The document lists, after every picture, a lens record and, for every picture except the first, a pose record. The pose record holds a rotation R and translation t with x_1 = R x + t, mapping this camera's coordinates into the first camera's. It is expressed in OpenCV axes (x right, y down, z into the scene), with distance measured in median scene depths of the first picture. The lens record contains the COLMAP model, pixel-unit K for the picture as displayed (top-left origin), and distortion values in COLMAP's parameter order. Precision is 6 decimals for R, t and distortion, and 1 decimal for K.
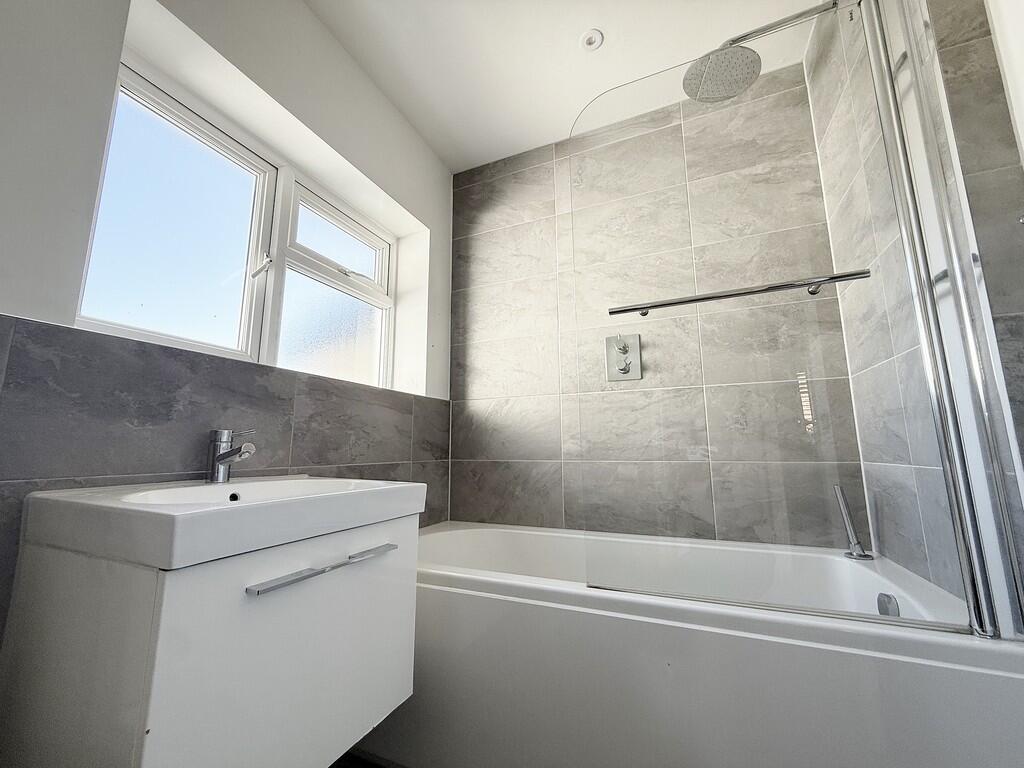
lens RADIAL K [[404.9, 0, 511.3], [0, 404.9, 384.0], [0, 0, 1]] dist [-0.001161, -0.000312]
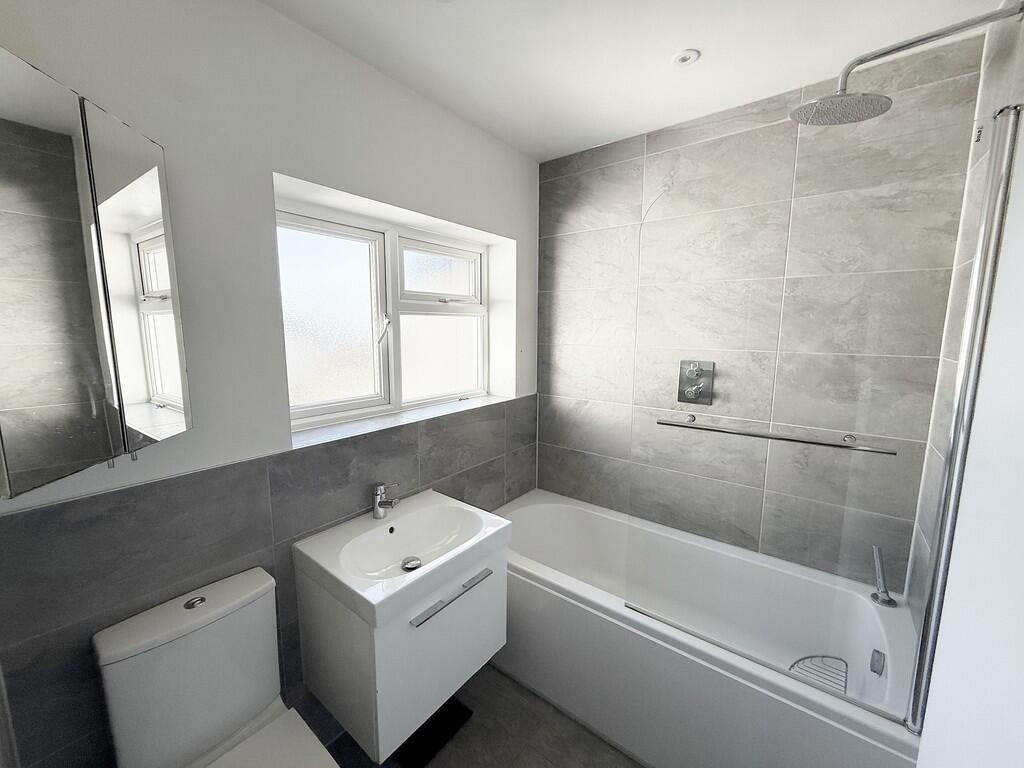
lens RADIAL K [[404.9, 0, 513.0], [0, 404.9, 383.0], [0, 0, 1]] dist [-0.001161, -0.000312]
pose [[0.970304, 0.045033, -0.237659, 0.065052], [0.027040, 0.956166, 0.291575, -0.383096], [0.240372, -0.289343, 0.926554, -0.095691]]
